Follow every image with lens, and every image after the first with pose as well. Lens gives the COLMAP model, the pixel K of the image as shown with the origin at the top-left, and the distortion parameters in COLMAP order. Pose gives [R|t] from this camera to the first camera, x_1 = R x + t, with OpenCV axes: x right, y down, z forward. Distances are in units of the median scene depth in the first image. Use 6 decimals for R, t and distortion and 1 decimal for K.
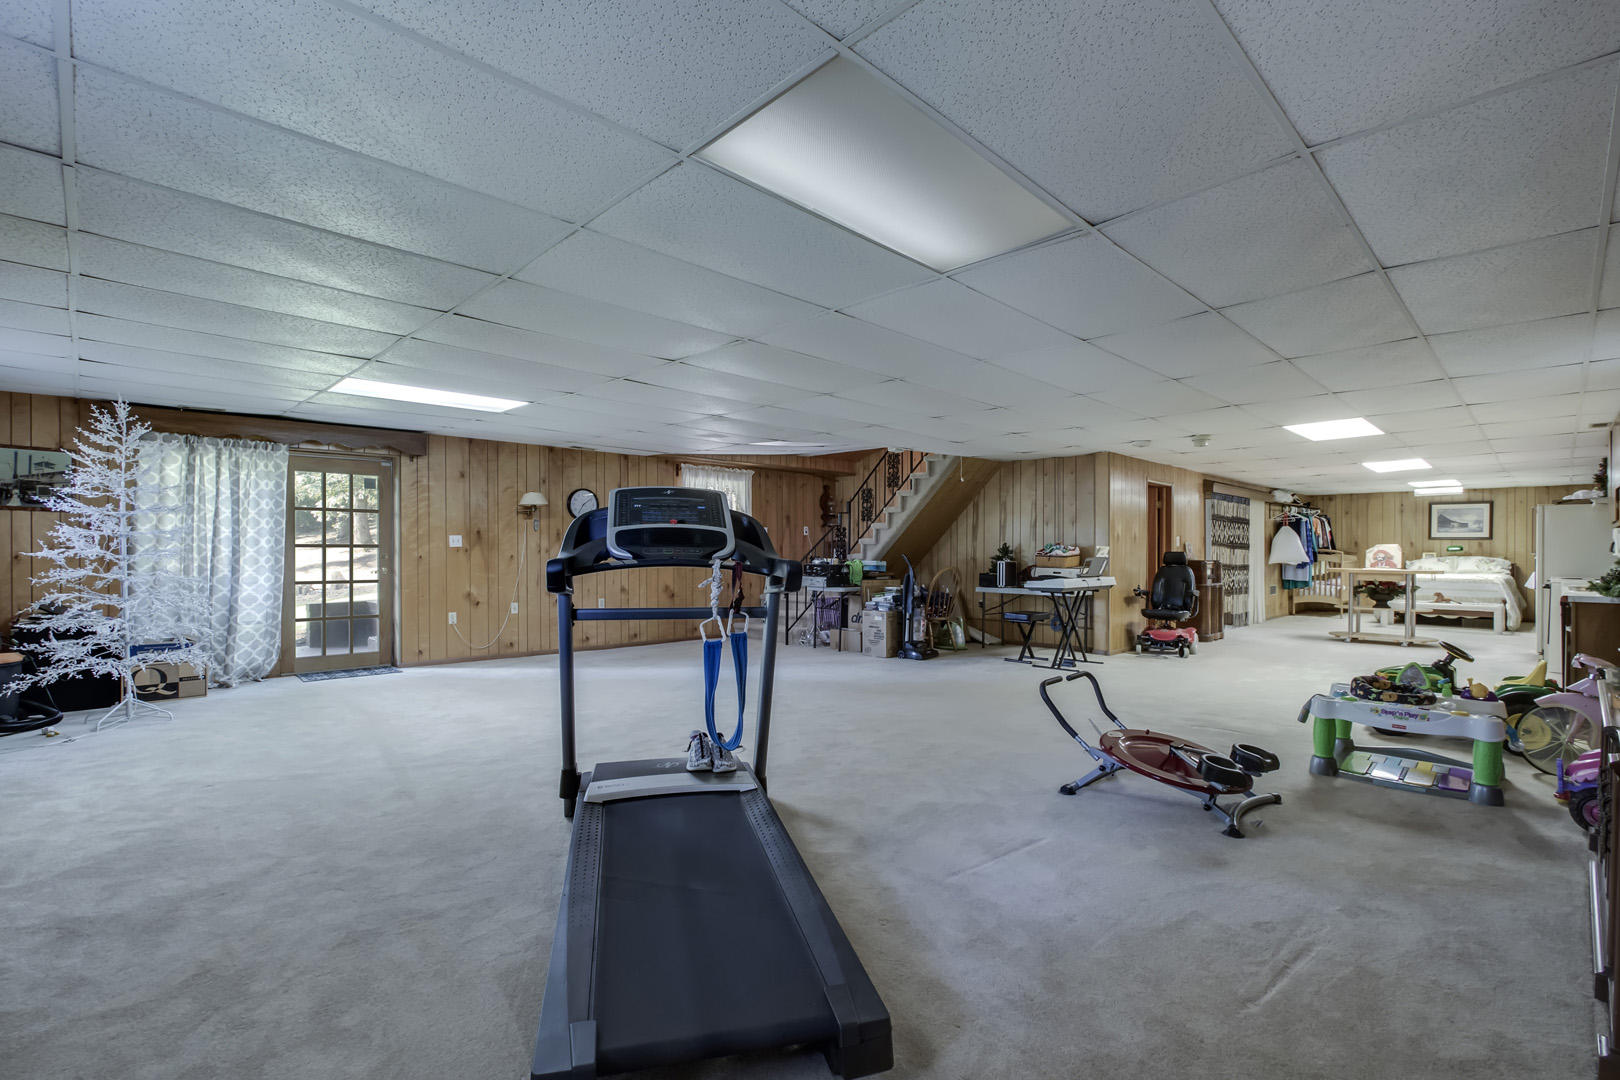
lens RADIAL K [[747.1, 0, 819.9], [0, 747.1, 551.6], [0, 0, 1]] dist [-0.014366, 0.003390]
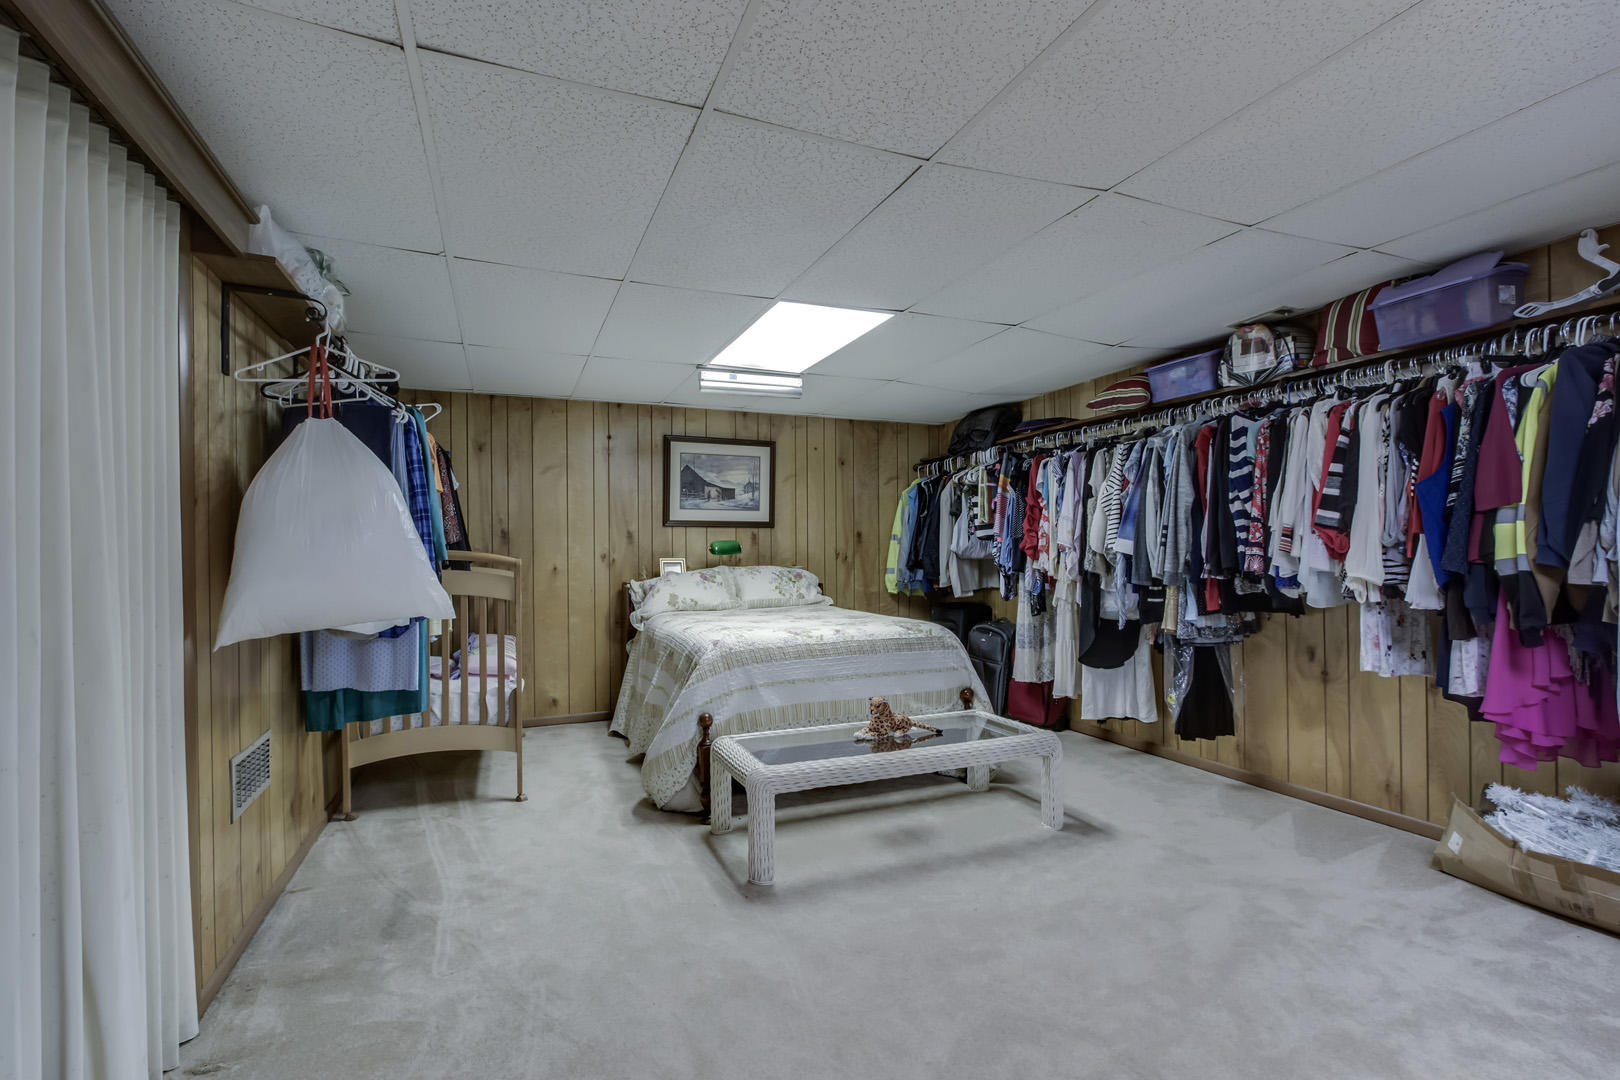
lens RADIAL K [[747.1, 0, 813.1], [0, 747.1, 551.5], [0, 0, 1]] dist [-0.014366, 0.003390]
pose [[0.382196, -0.005593, 0.924064, 0.494461], [0.011415, 0.999934, 0.001331, -0.001811], [-0.924011, 0.010040, 0.382234, 0.802162]]
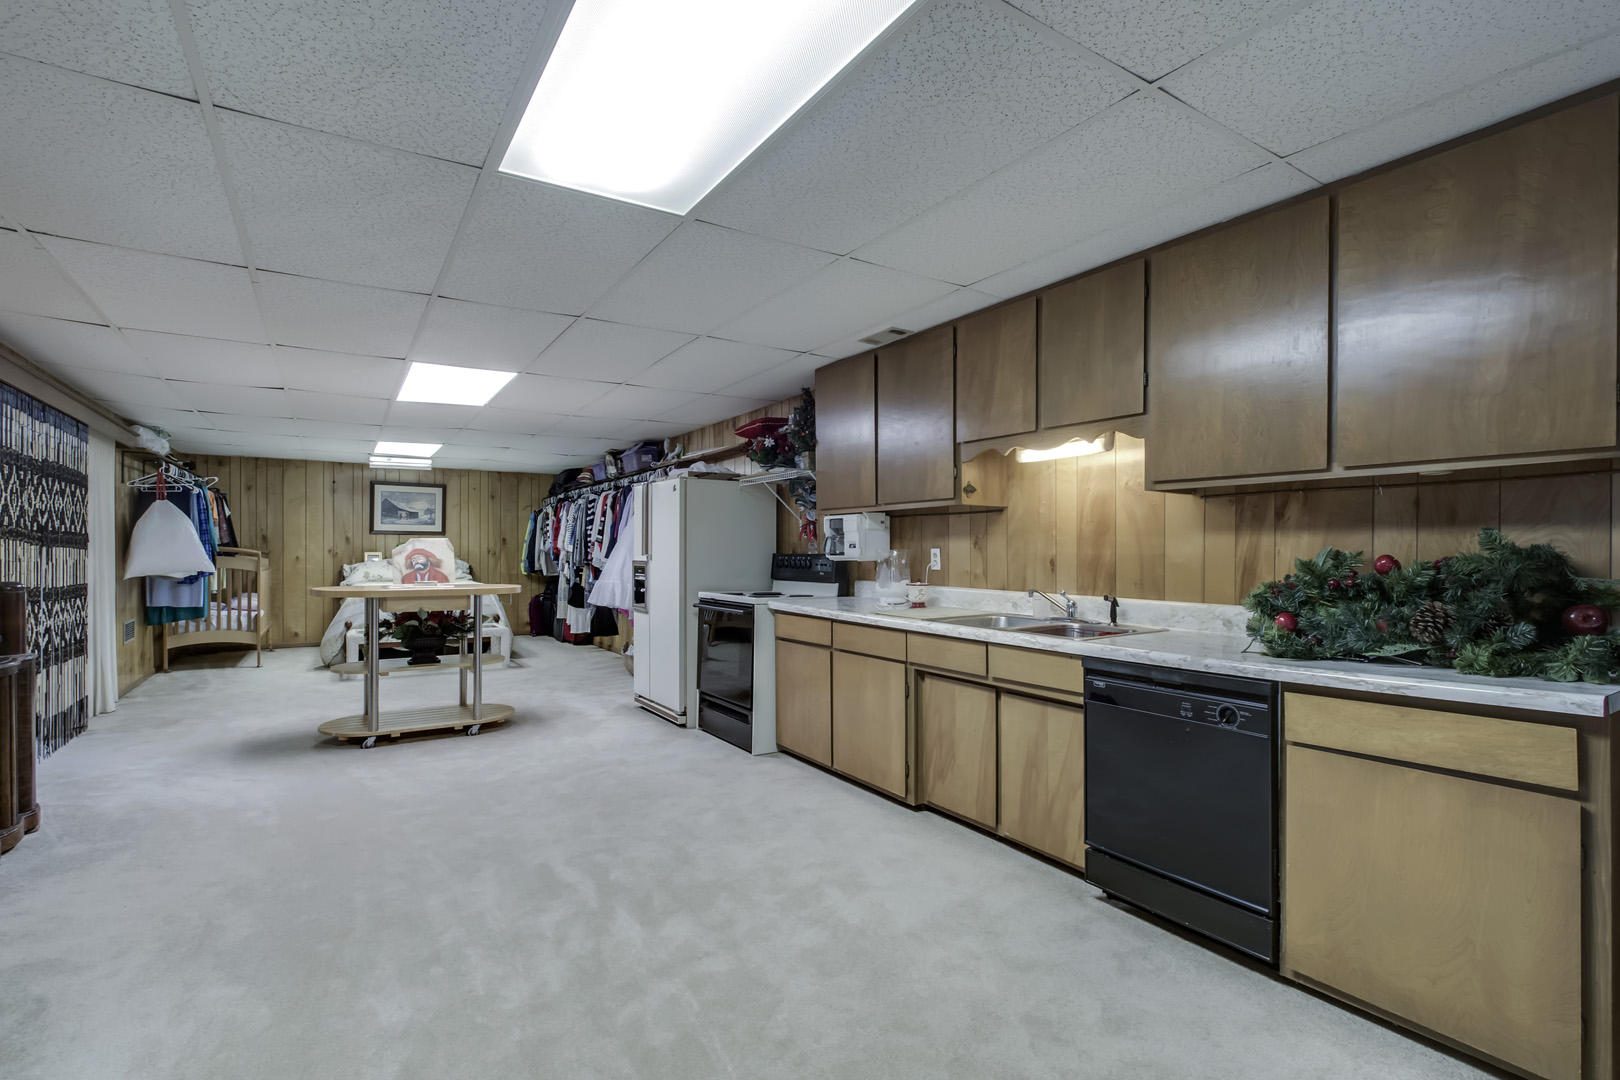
lens RADIAL K [[747.1, 0, 818.6], [0, 747.1, 550.9], [0, 0, 1]] dist [-0.014366, 0.003390]
pose [[0.204171, -0.003457, 0.978929, 0.228025], [0.001257, 0.999994, 0.003269, -0.001656], [-0.978934, 0.000563, 0.204175, 0.459609]]
